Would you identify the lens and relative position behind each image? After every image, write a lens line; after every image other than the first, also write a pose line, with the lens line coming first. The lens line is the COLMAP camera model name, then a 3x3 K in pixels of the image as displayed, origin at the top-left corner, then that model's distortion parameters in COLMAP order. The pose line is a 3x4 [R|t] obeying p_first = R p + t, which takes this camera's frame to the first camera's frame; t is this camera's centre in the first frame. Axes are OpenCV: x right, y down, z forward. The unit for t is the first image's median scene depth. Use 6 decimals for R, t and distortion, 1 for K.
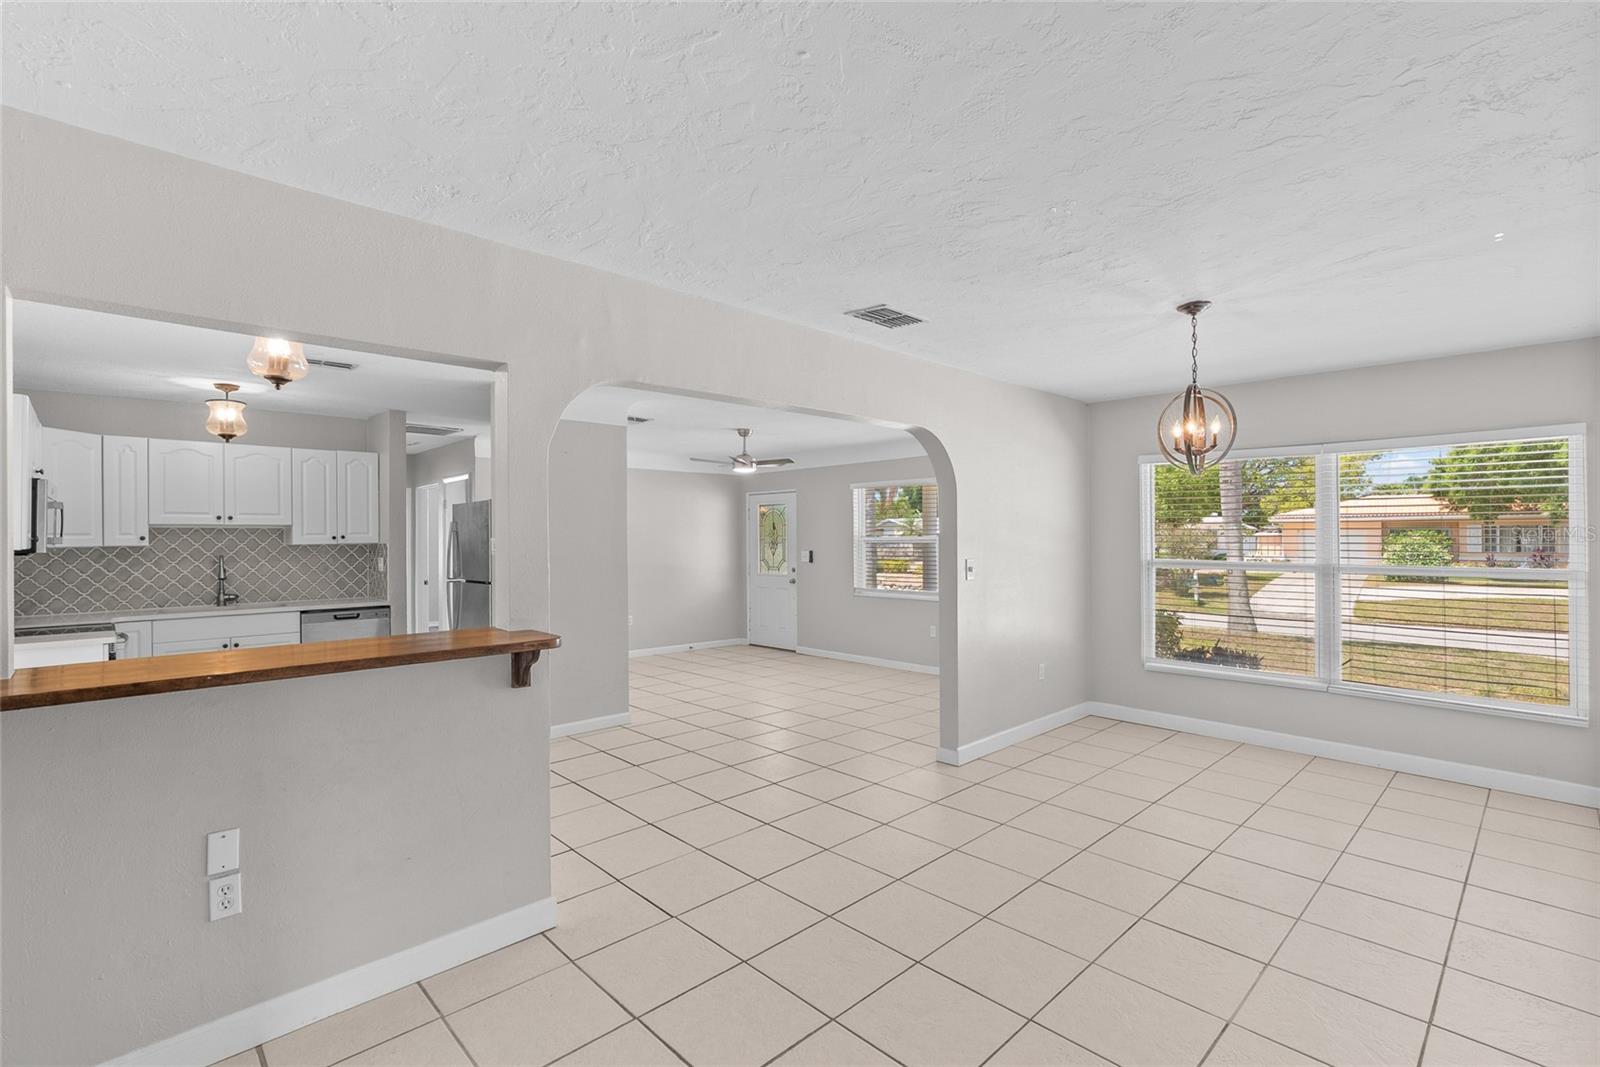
lens RADIAL K [[740.5, 0, 822.2], [0, 740.5, 533.6], [0, 0, 1]] dist [0.000000, 0.000446]
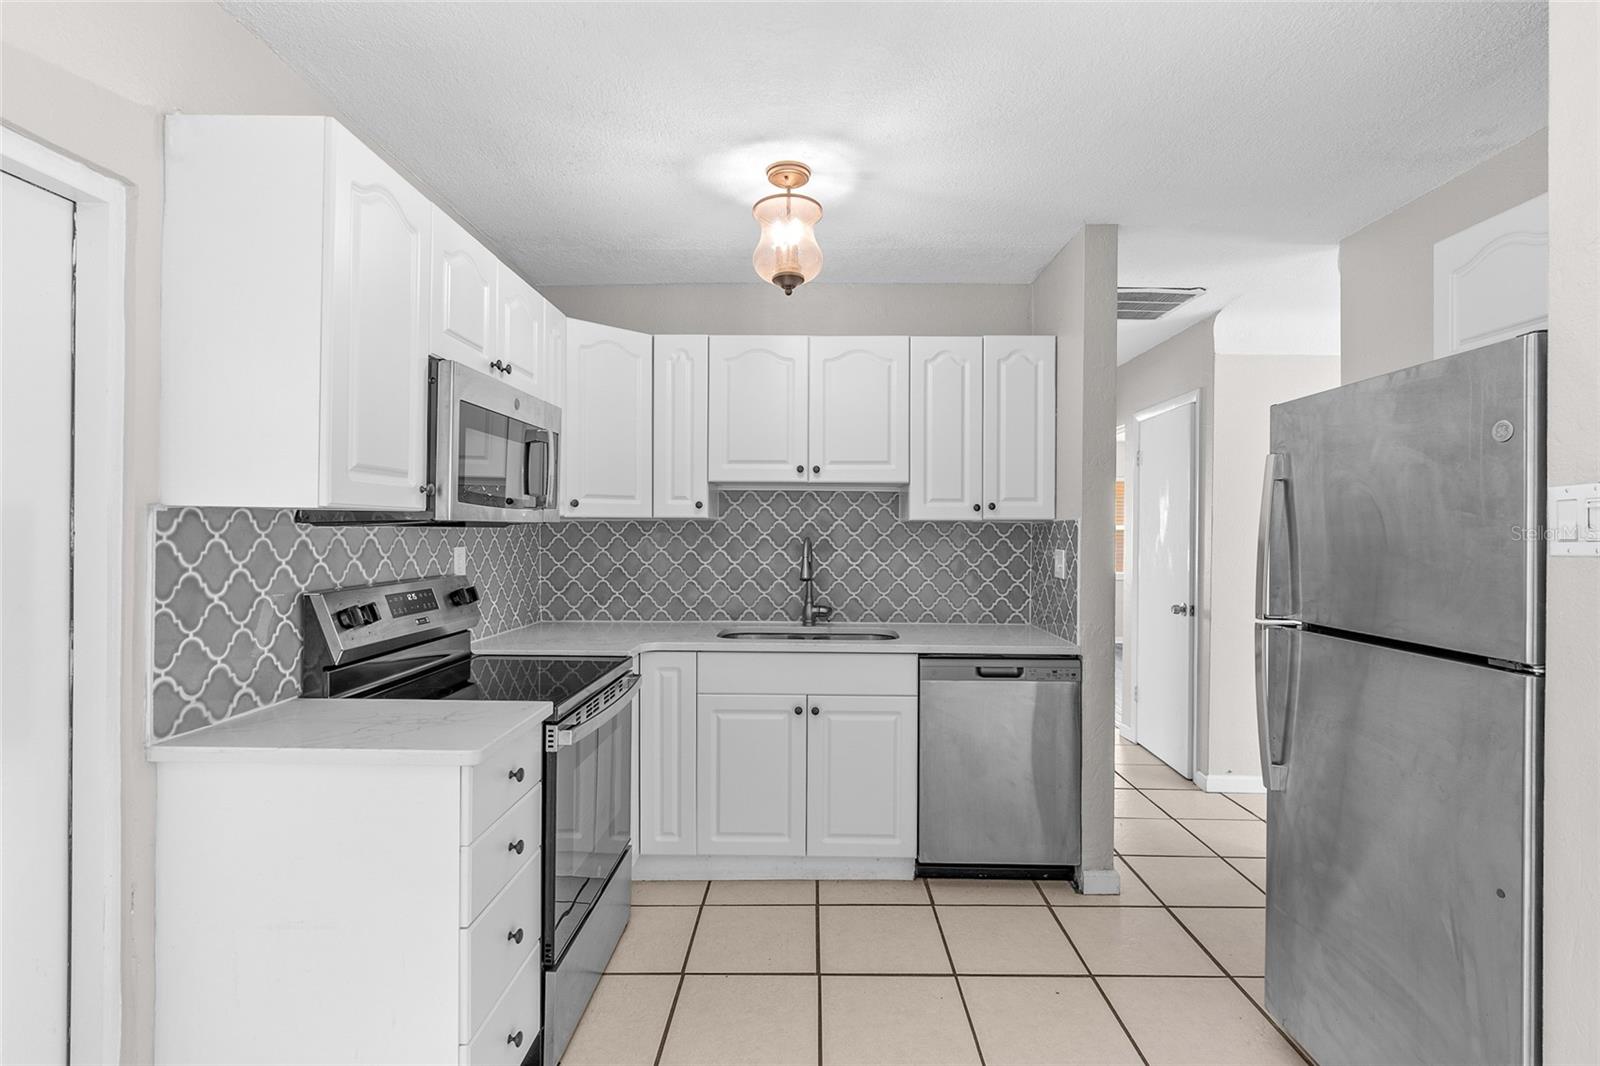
lens RADIAL K [[748.9, 0, 804.8], [0, 748.9, 528.0], [0, 0, 1]] dist [-0.003925, 0.000455]
pose [[0.702561, 0.011315, -0.711533, -0.388585], [-0.009059, 0.999935, 0.006956, 0.017430], [0.711566, 0.001558, 0.702618, 0.572991]]
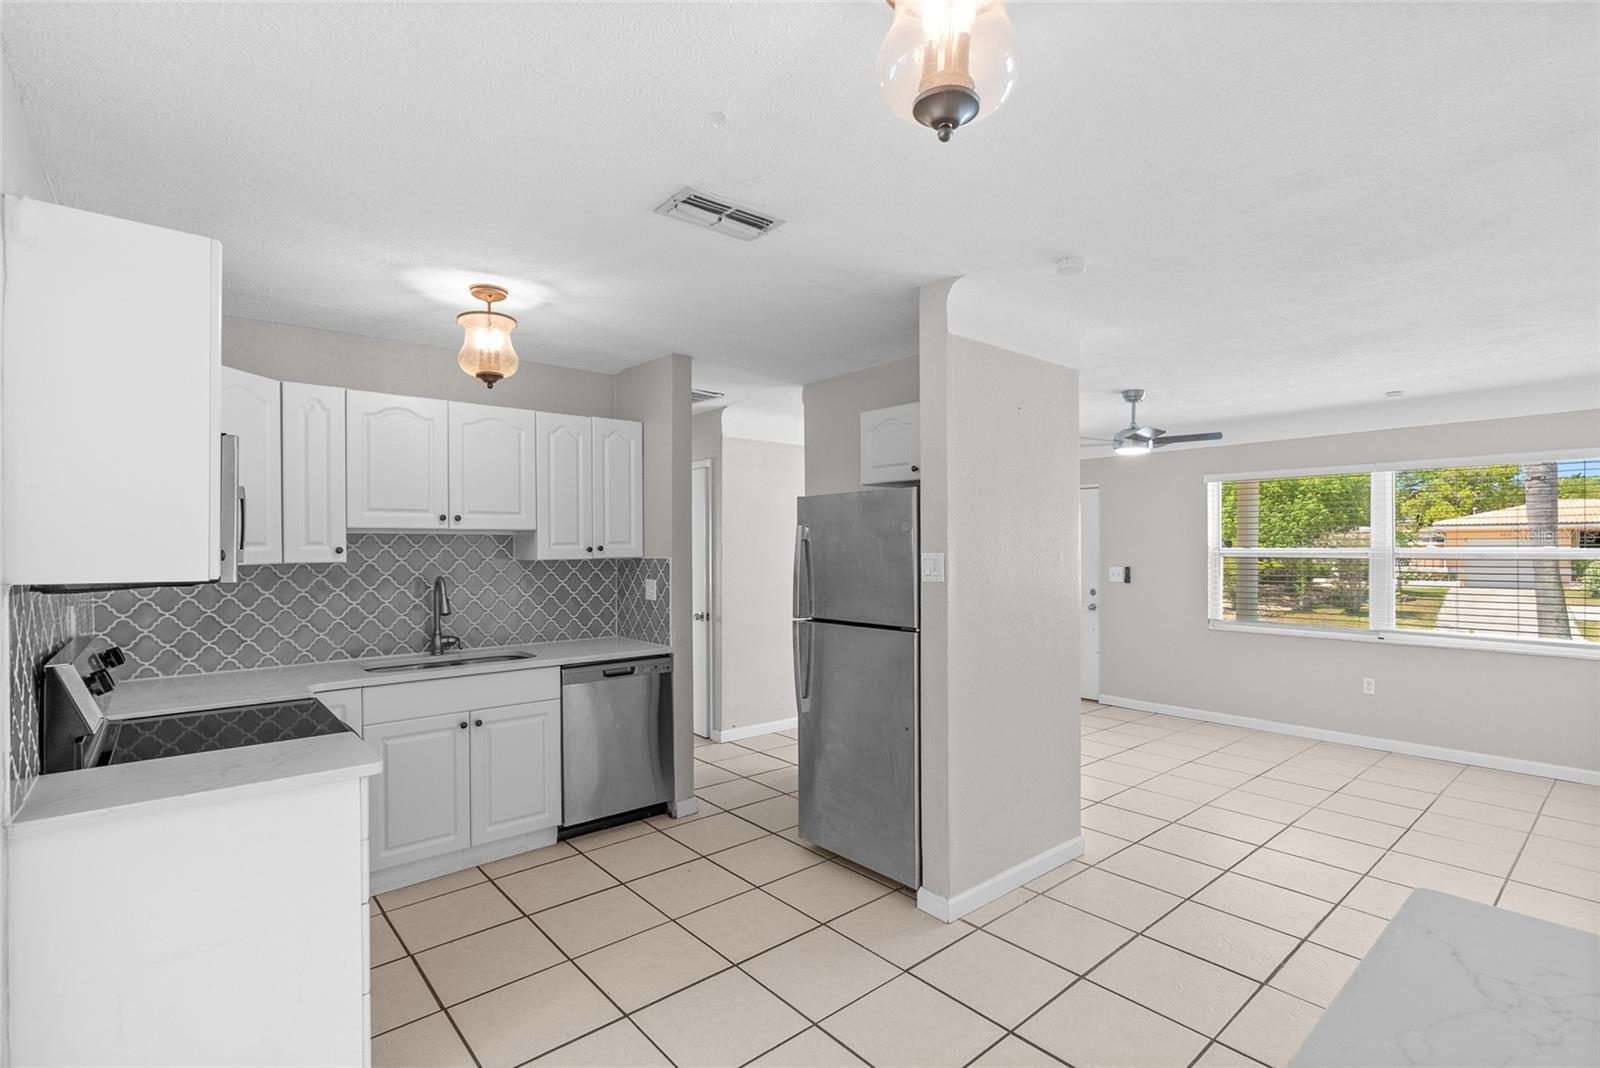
lens RADIAL K [[751.4, 0, 807.6], [0, 751.4, 546.6], [0, 0, 1]] dist [-0.001218, 0.000112]
pose [[0.997601, 0.003483, -0.069142, -0.432687], [-0.002979, 0.999968, 0.007384, -0.002500], [0.069166, -0.007160, 0.997579, 0.359350]]
